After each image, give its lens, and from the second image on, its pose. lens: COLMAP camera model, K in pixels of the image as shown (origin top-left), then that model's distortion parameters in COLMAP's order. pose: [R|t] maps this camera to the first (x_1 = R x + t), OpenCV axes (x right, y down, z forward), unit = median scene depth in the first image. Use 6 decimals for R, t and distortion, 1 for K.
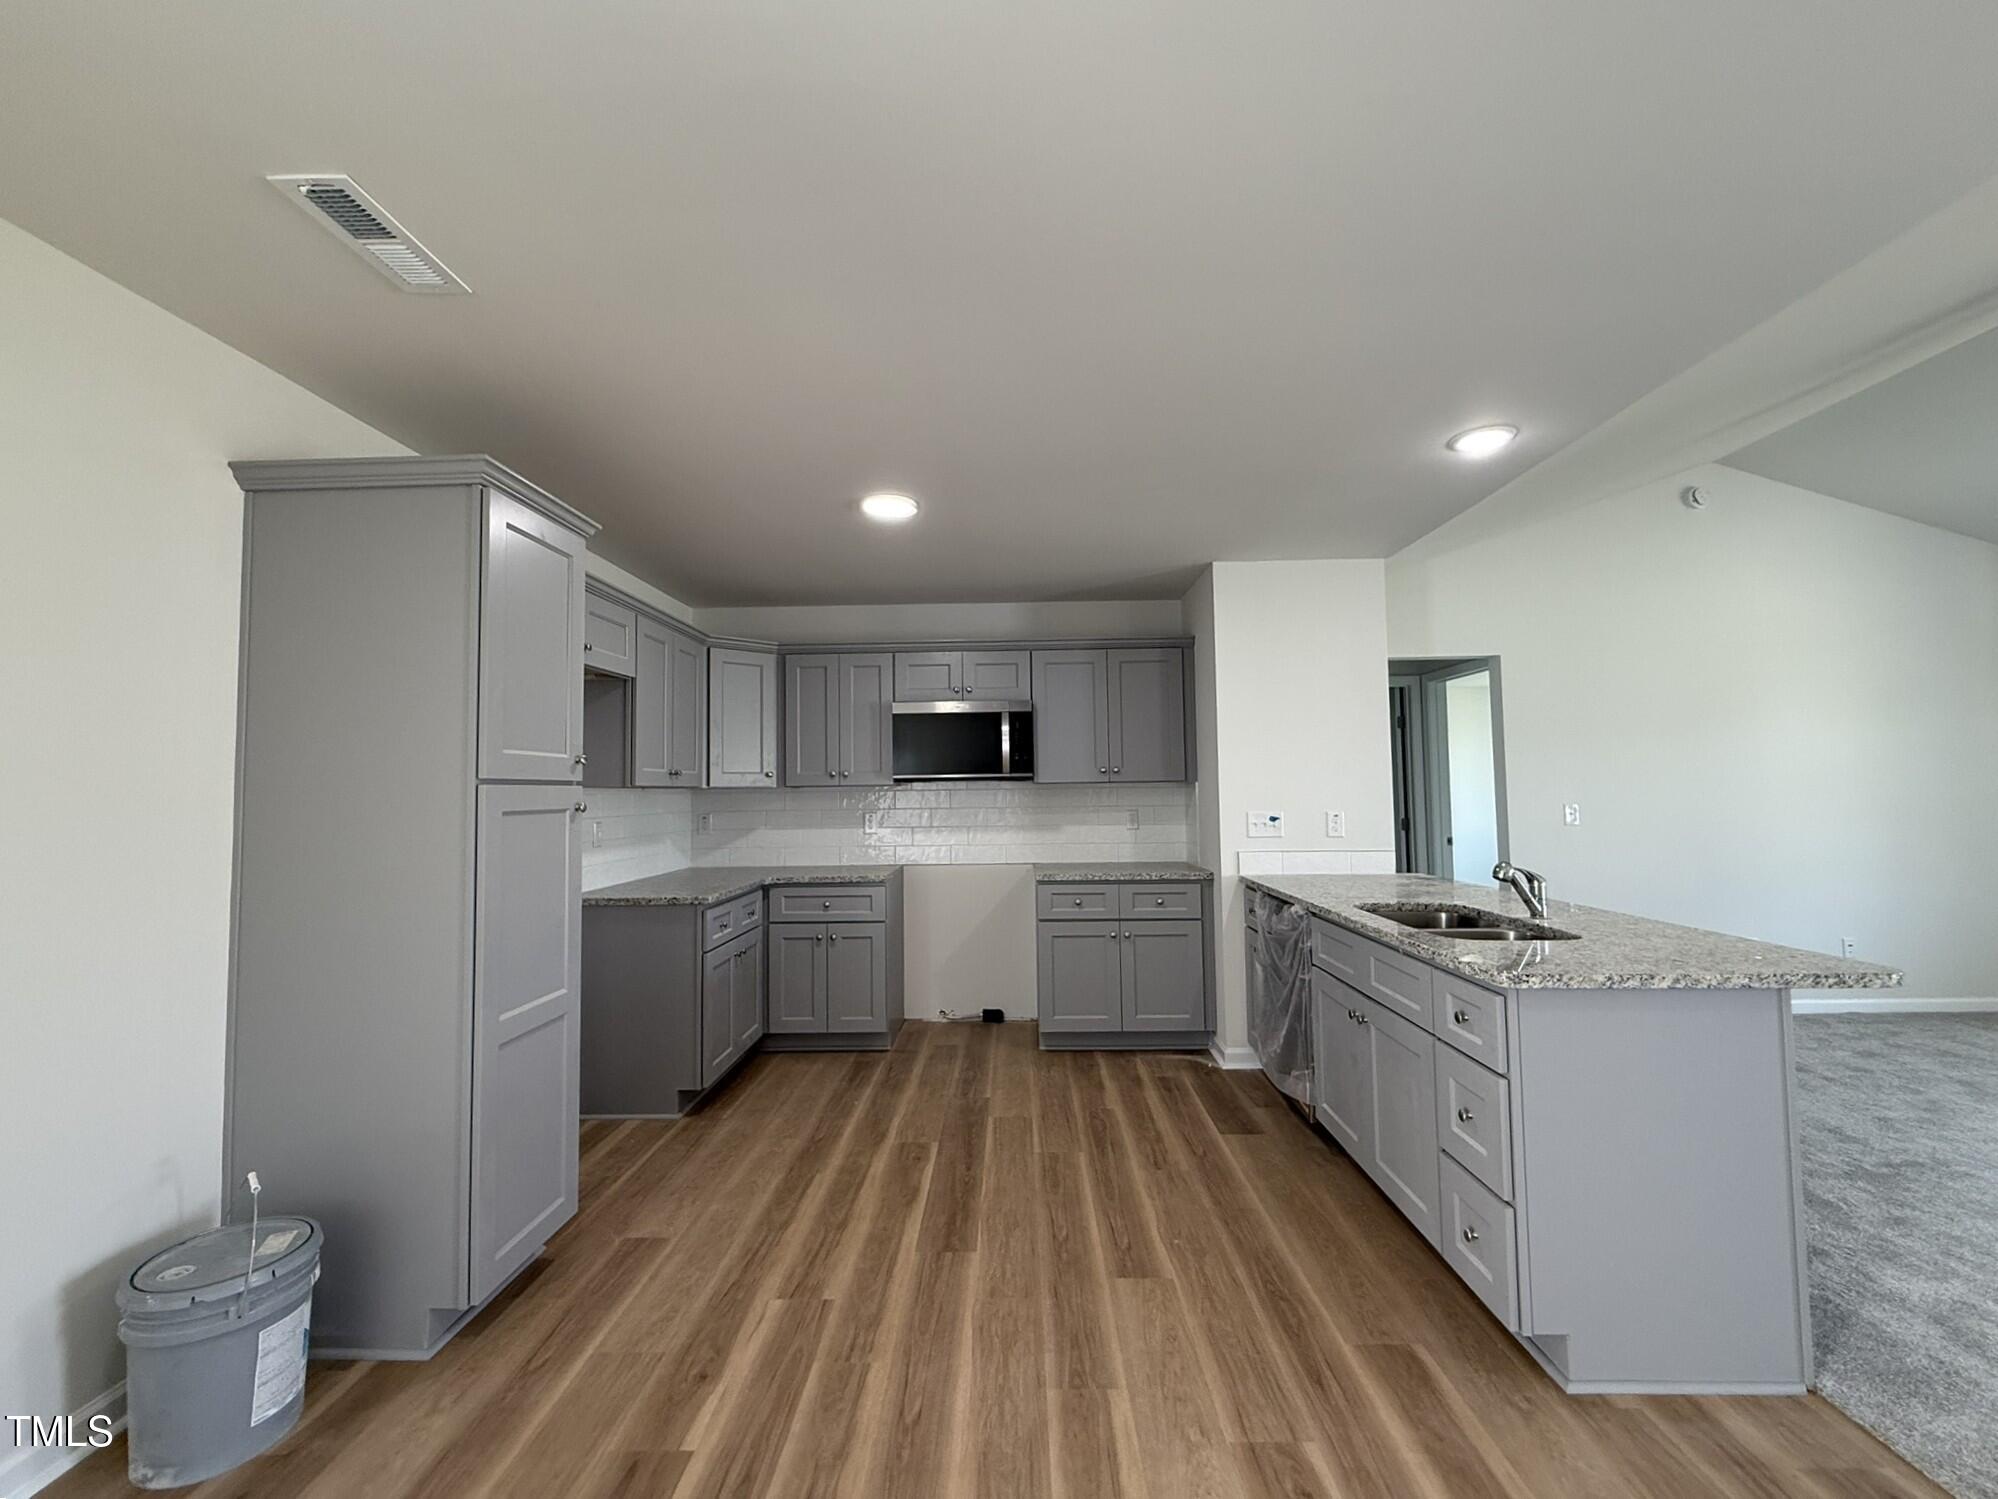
lens RADIAL K [[808.0, 0, 992.8], [0, 808.0, 742.6], [0, 0, 1]] dist [-0.003253, 0.000276]
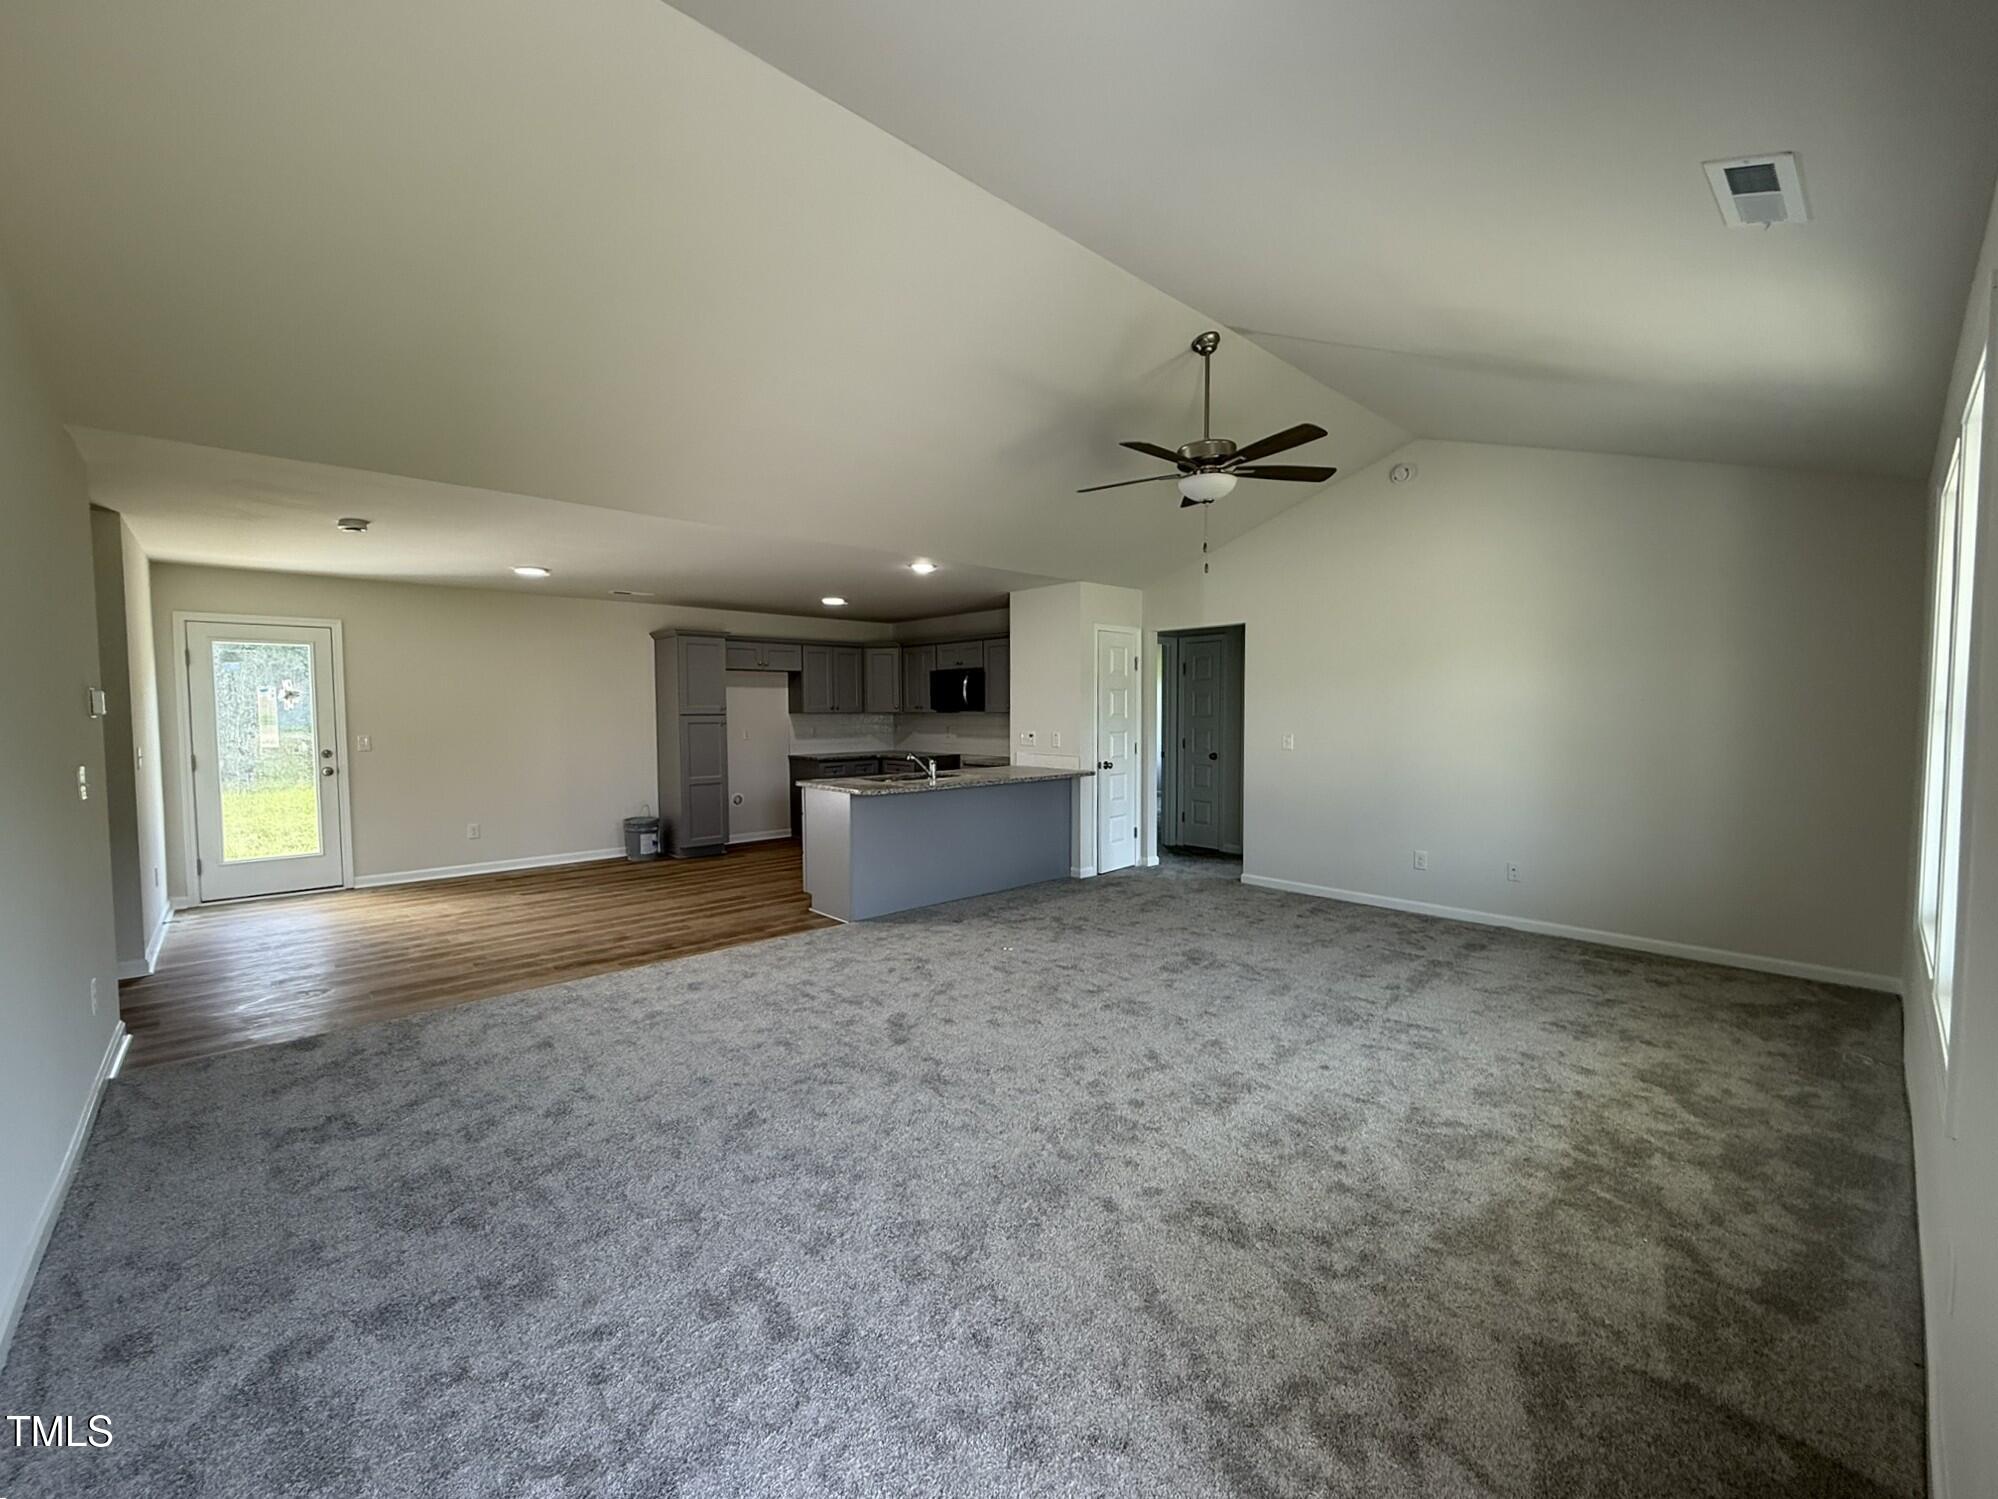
lens RADIAL K [[808.0, 0, 1002.9], [0, 808.0, 746.1], [0, 0, 1]] dist [-0.003253, 0.000276]
pose [[0.700828, 0.042671, -0.712053, 1.544309], [0.040004, 0.994287, 0.098958, -0.060575], [0.712207, -0.097838, 0.695118, -0.281537]]
